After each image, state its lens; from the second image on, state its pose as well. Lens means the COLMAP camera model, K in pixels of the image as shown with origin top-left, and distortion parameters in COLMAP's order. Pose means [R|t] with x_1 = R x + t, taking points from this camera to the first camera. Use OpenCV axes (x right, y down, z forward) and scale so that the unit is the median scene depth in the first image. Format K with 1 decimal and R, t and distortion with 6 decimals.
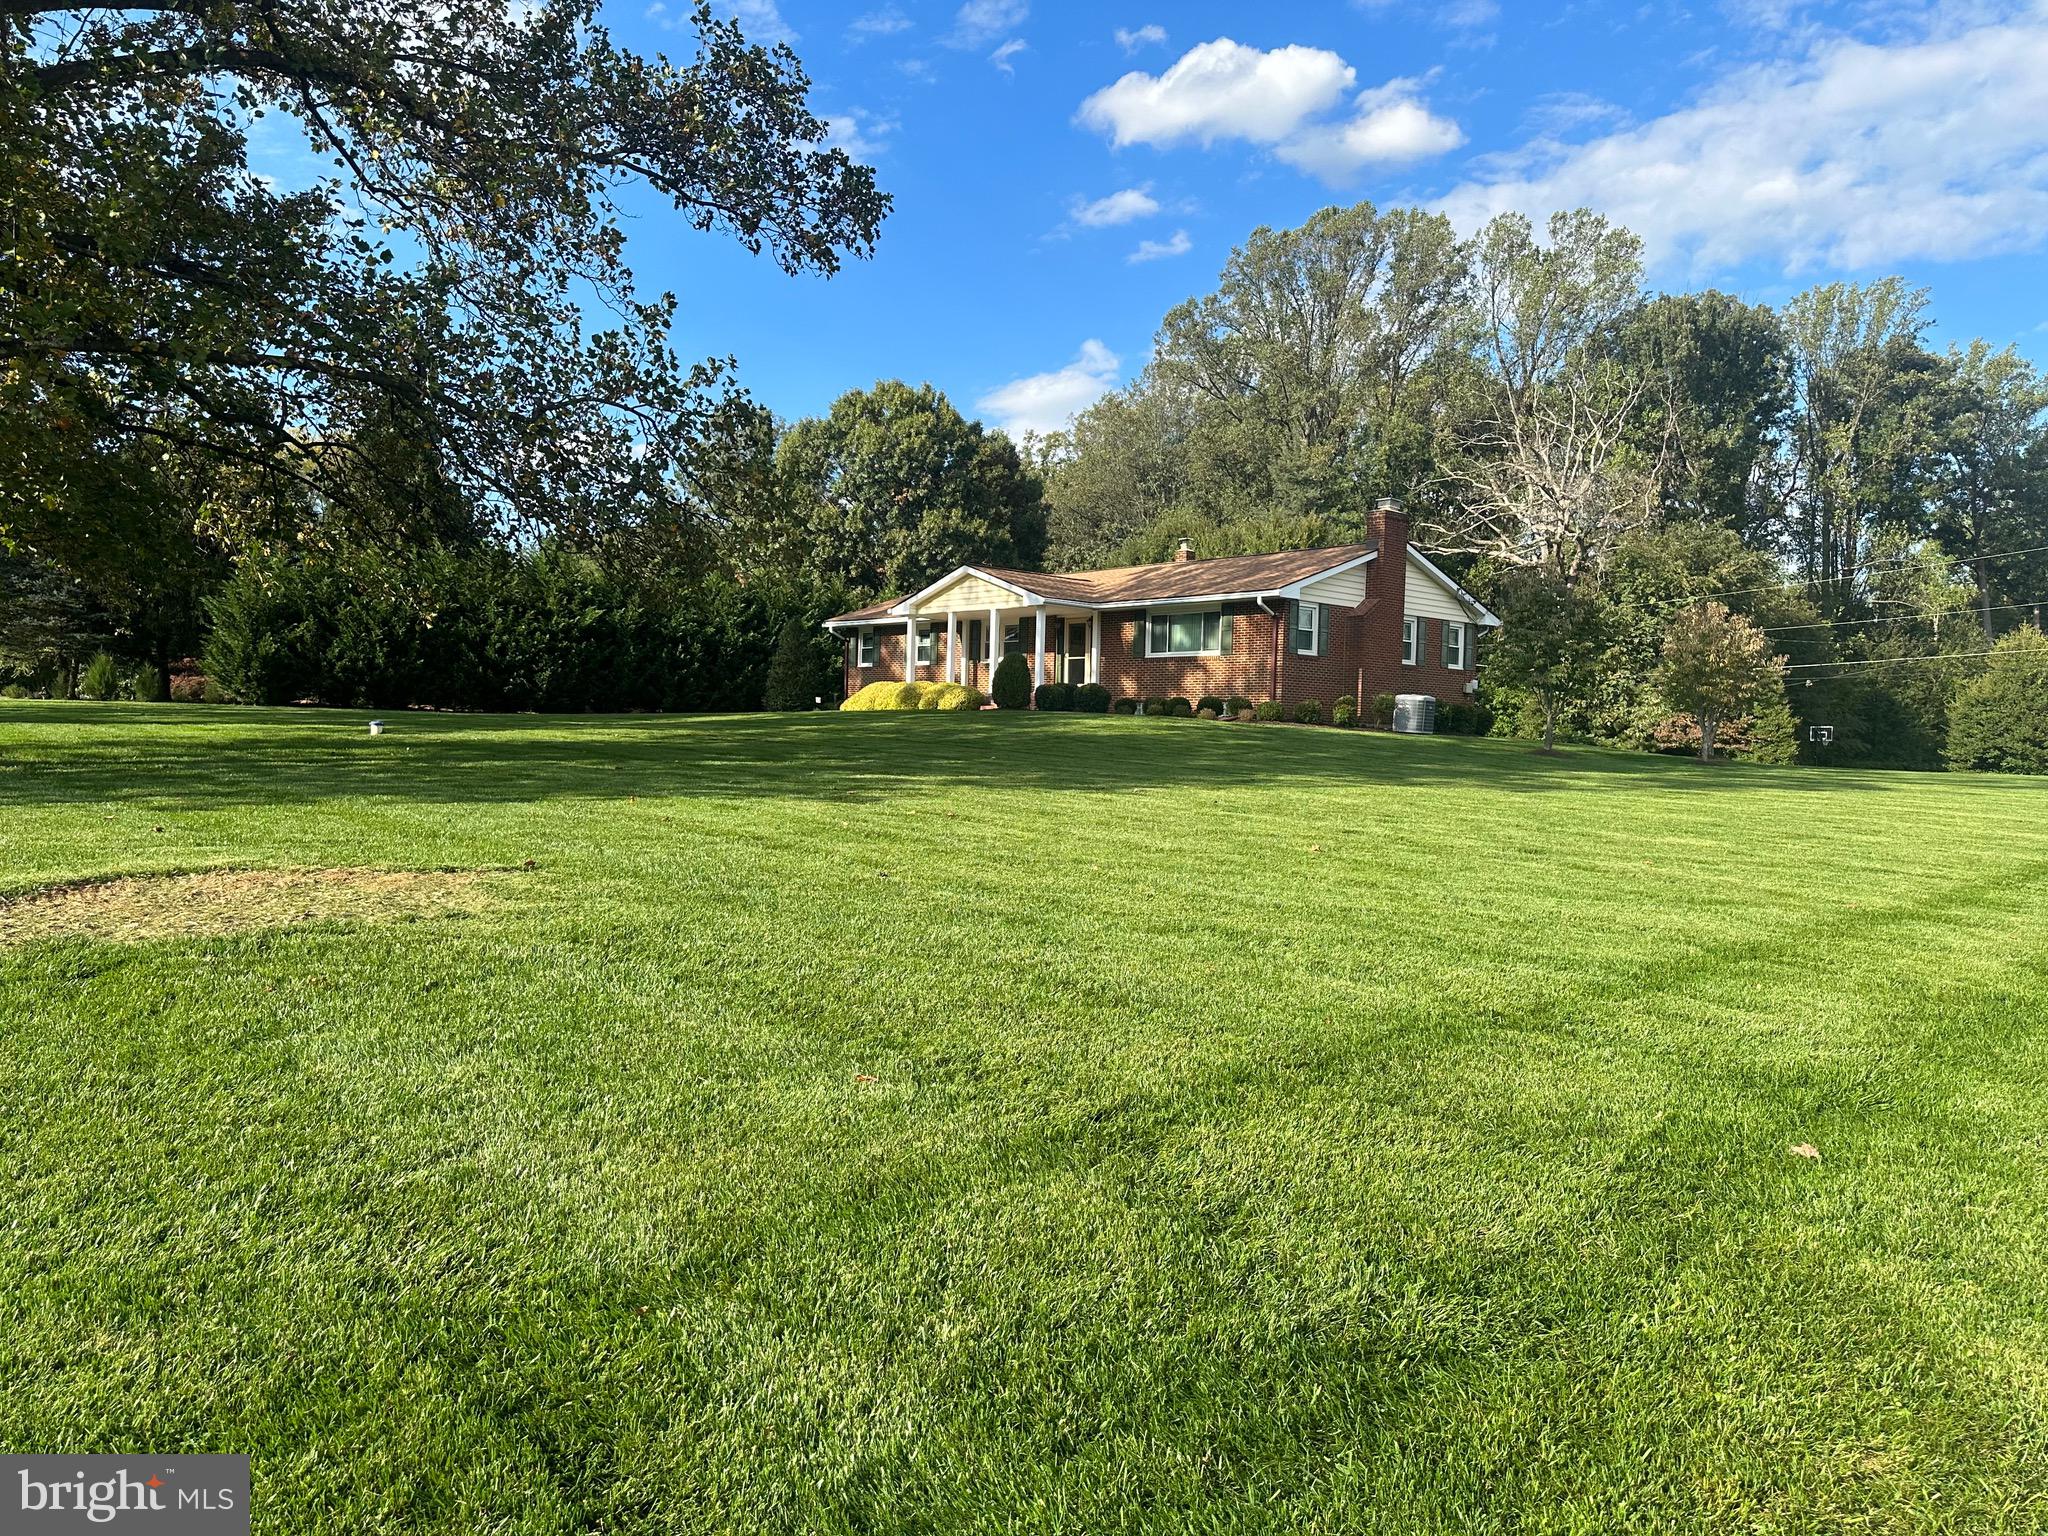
lens RADIAL K [[1427.3, 0, 1026.4], [0, 1427.3, 760.0], [0, 0, 1]] dist [0.066461, -0.072732]
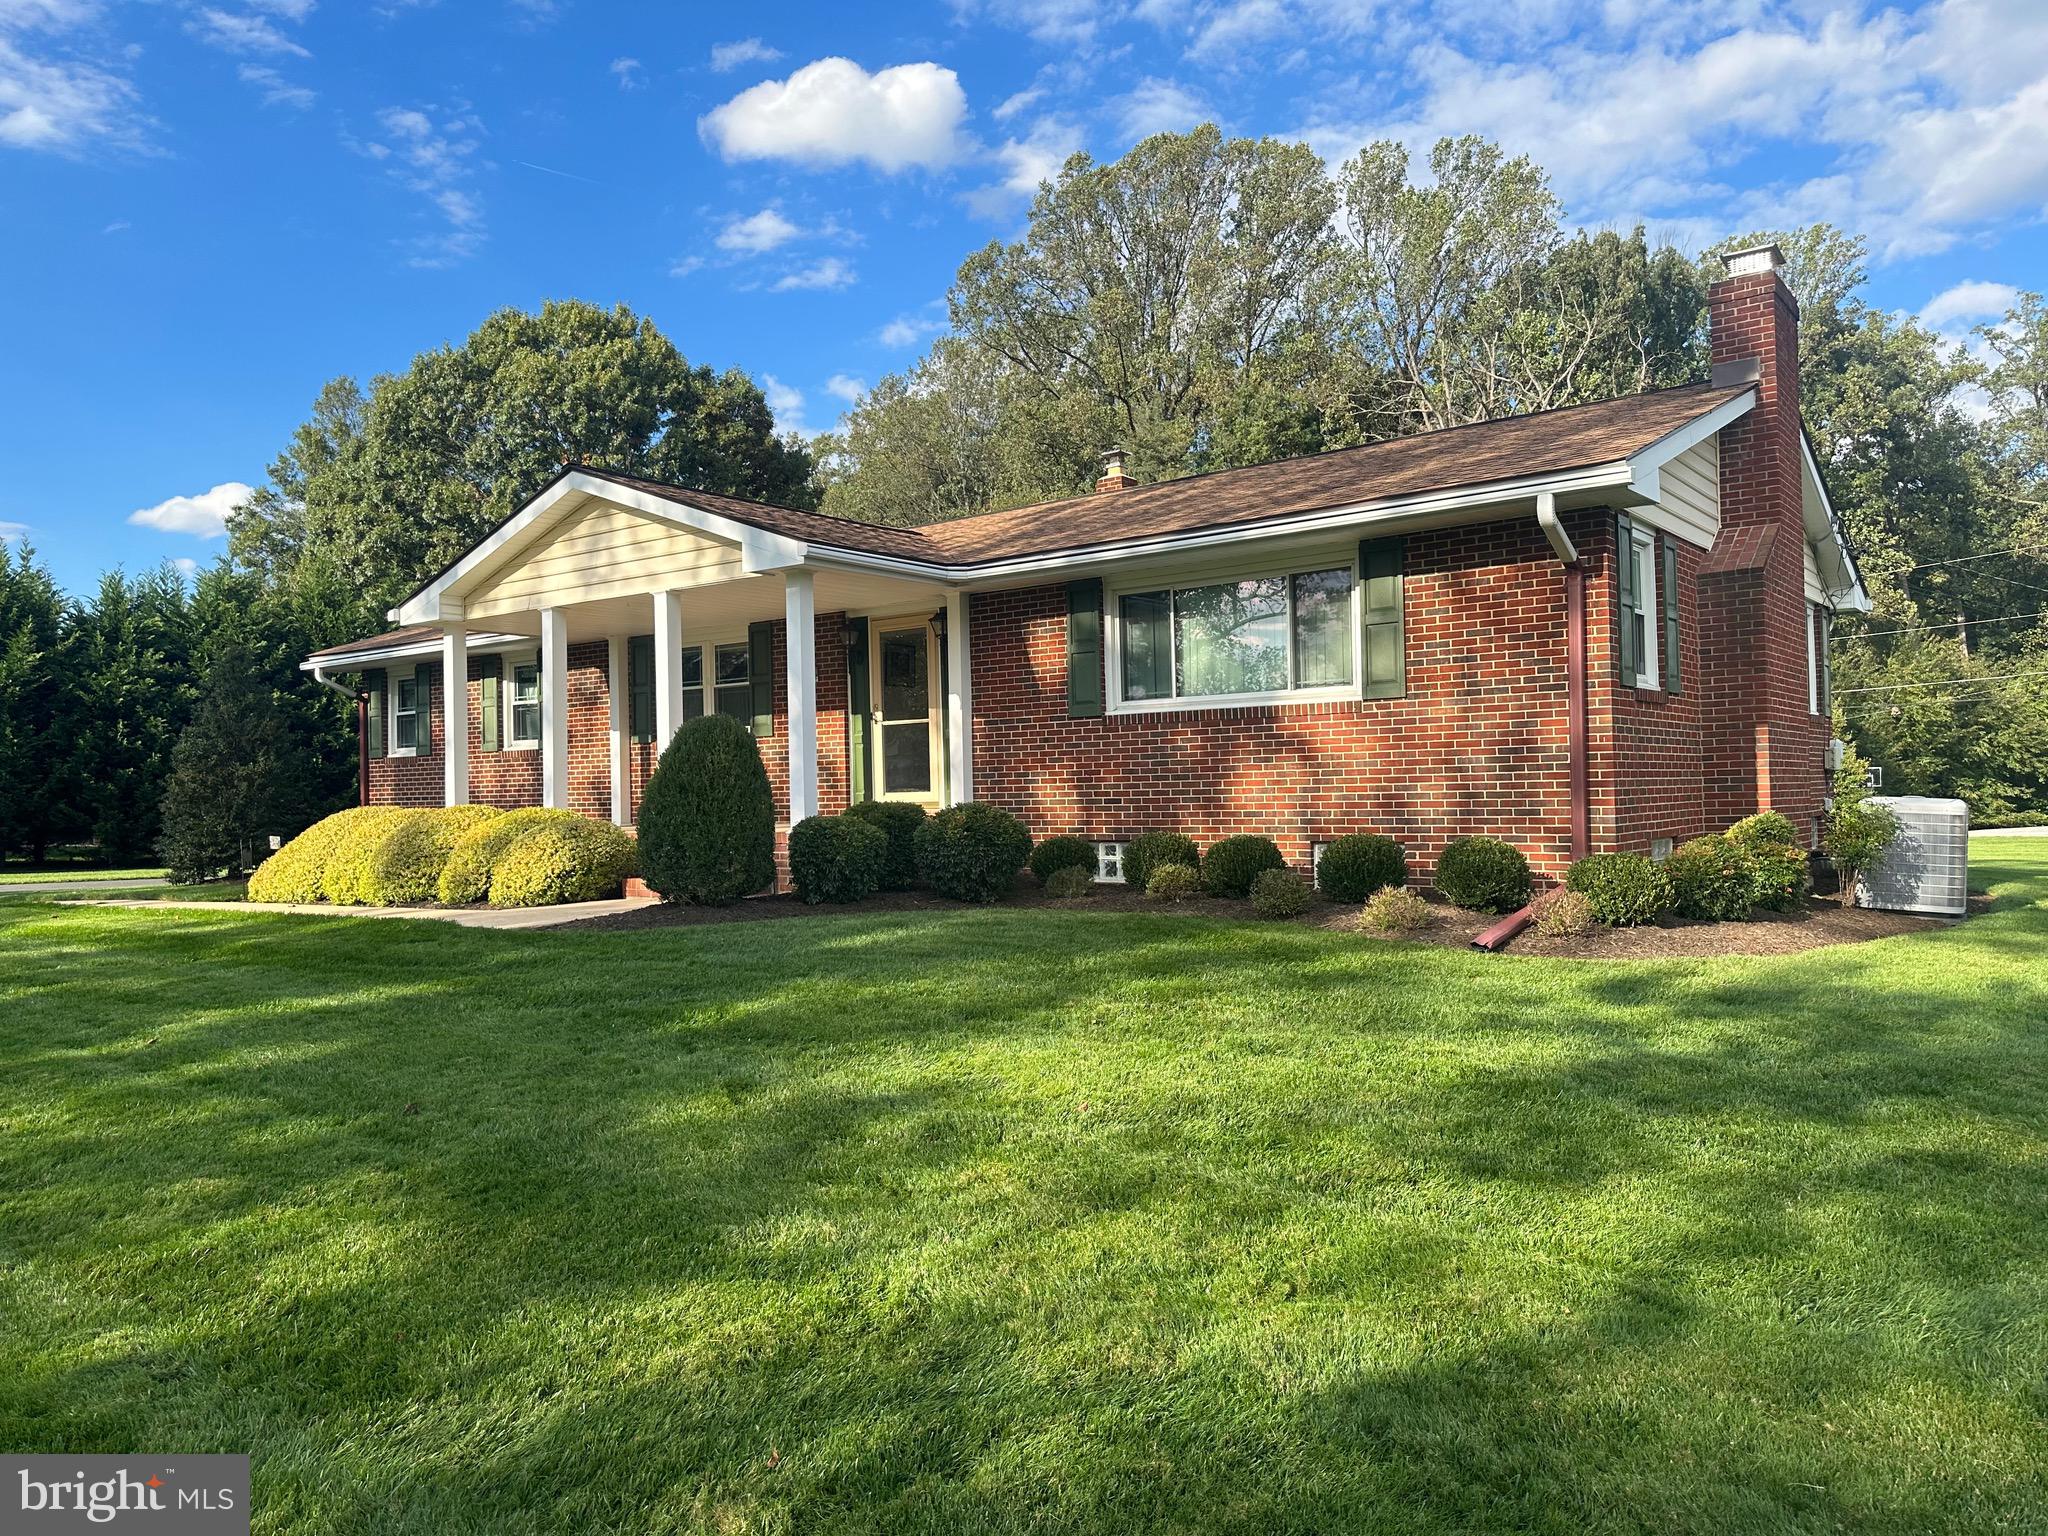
lens RADIAL K [[1427.3, 0, 1031.9], [0, 1427.3, 775.2], [0, 0, 1]] dist [0.066461, -0.072732]
pose [[0.987400, -0.044527, 0.151852, 0.007510], [0.048119, 0.998640, -0.020063, -0.034356], [-0.150752, 0.027117, 0.988200, 0.441081]]
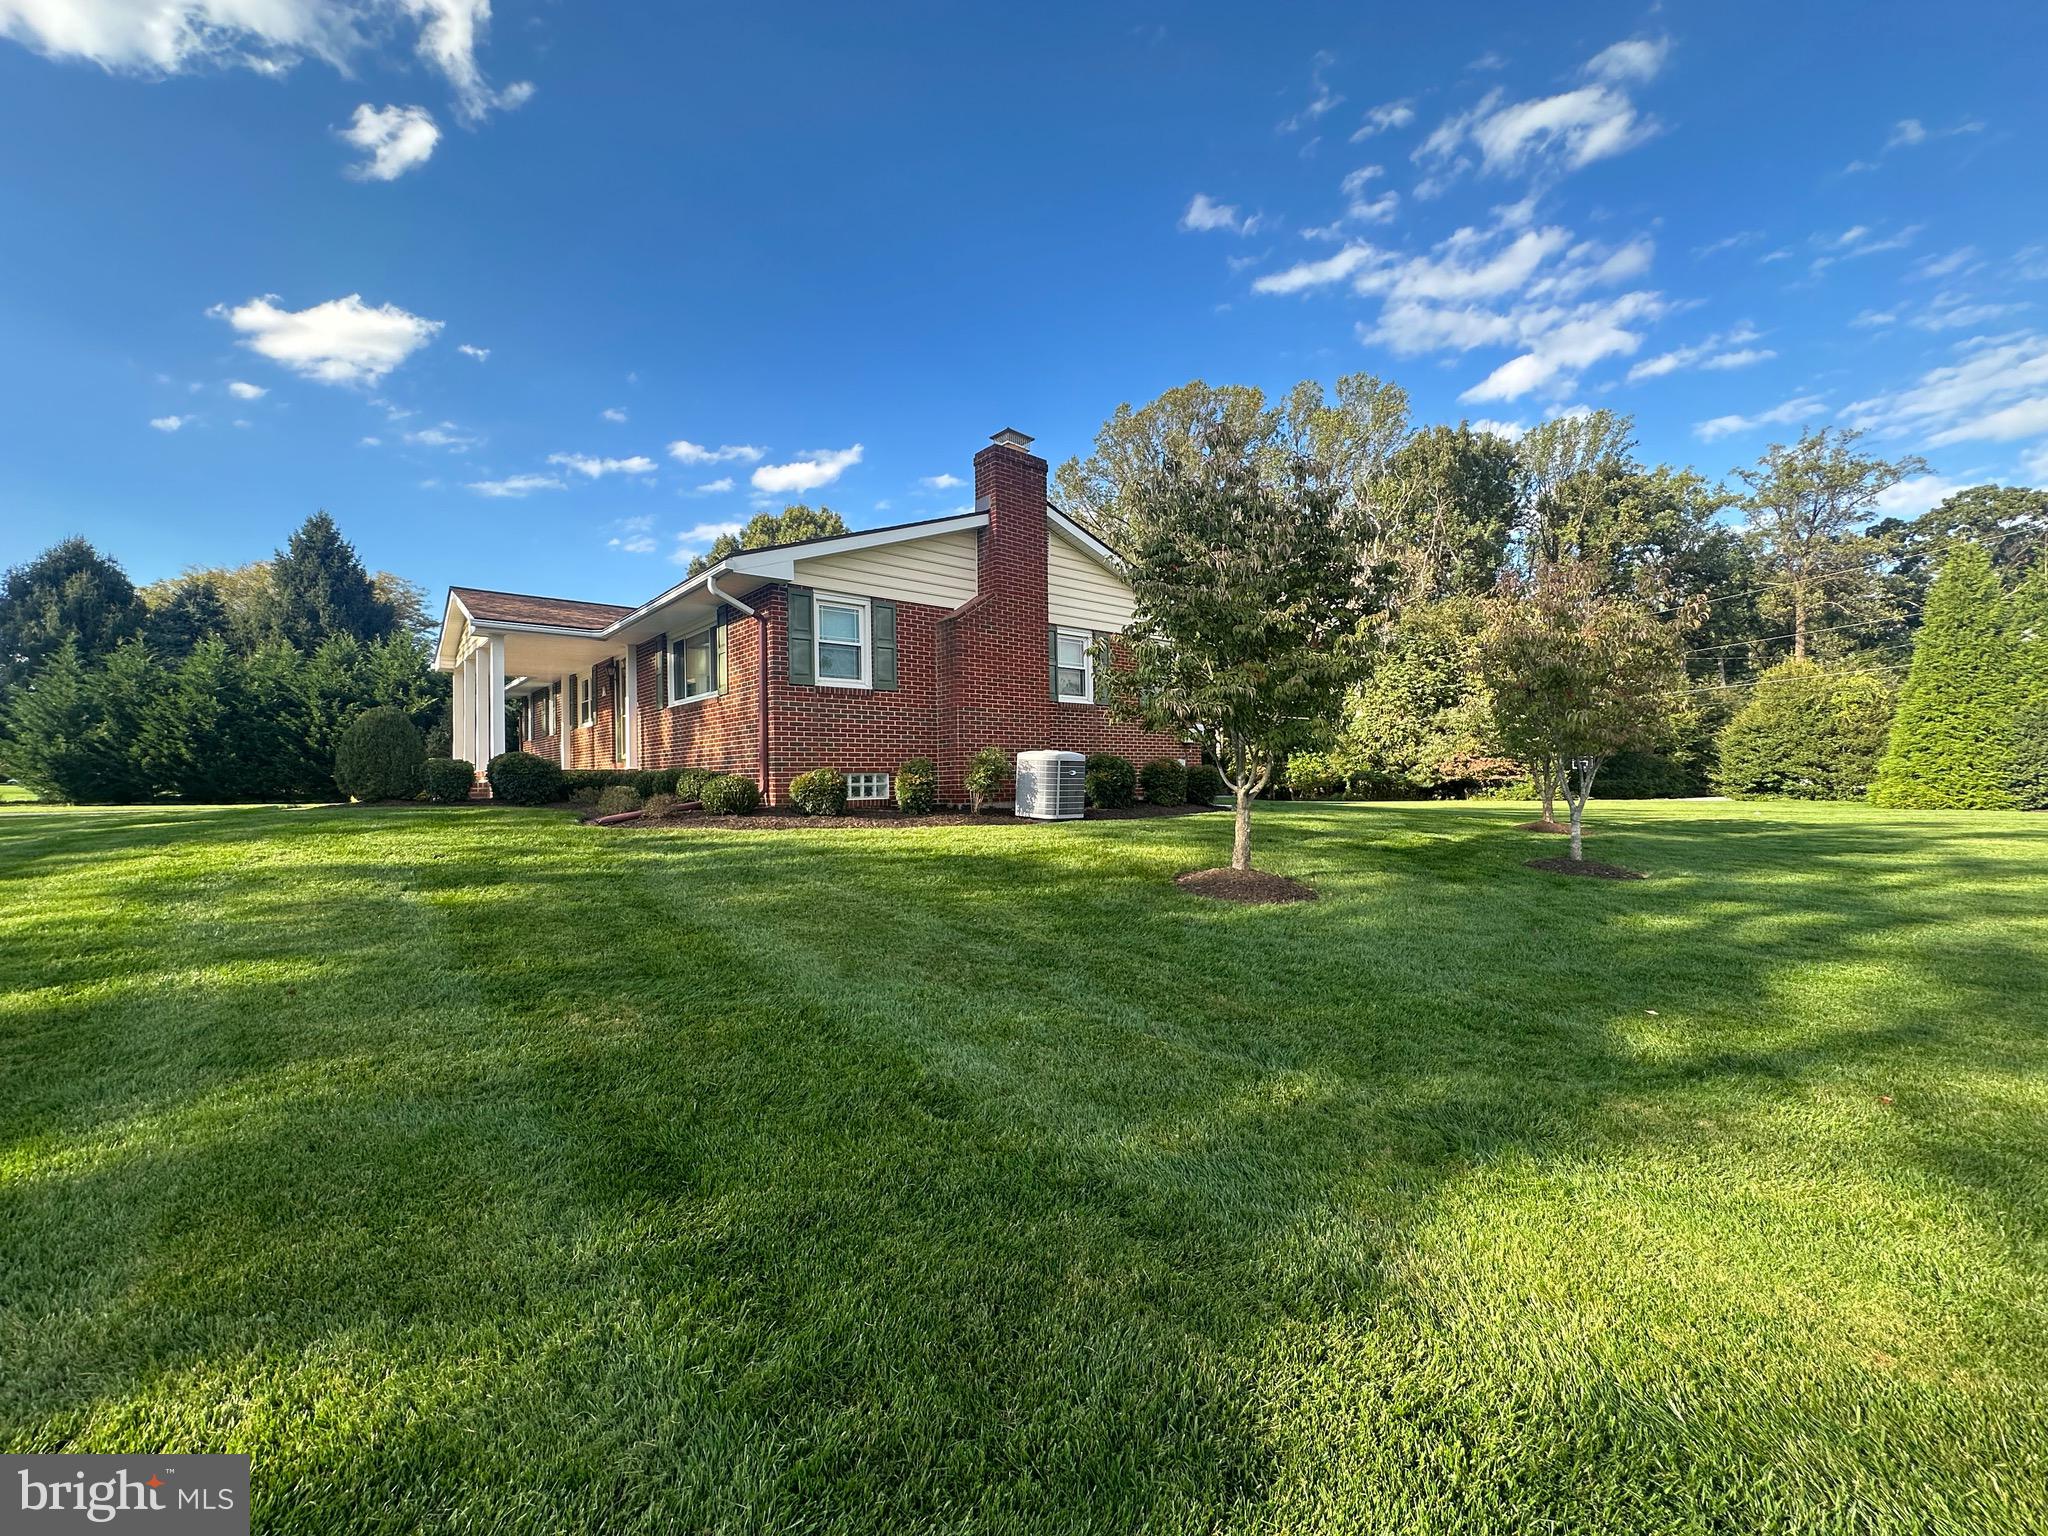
lens RADIAL K [[818.4, 0, 1026.1], [0, 818.4, 778.9], [0, 0, 1]] dist [-0.003353, 0.000728]
pose [[0.997982, -0.040975, -0.048517, 0.177164], [0.040334, 0.999086, -0.014121, -0.018944], [0.049052, 0.012136, 0.998723, 0.428710]]
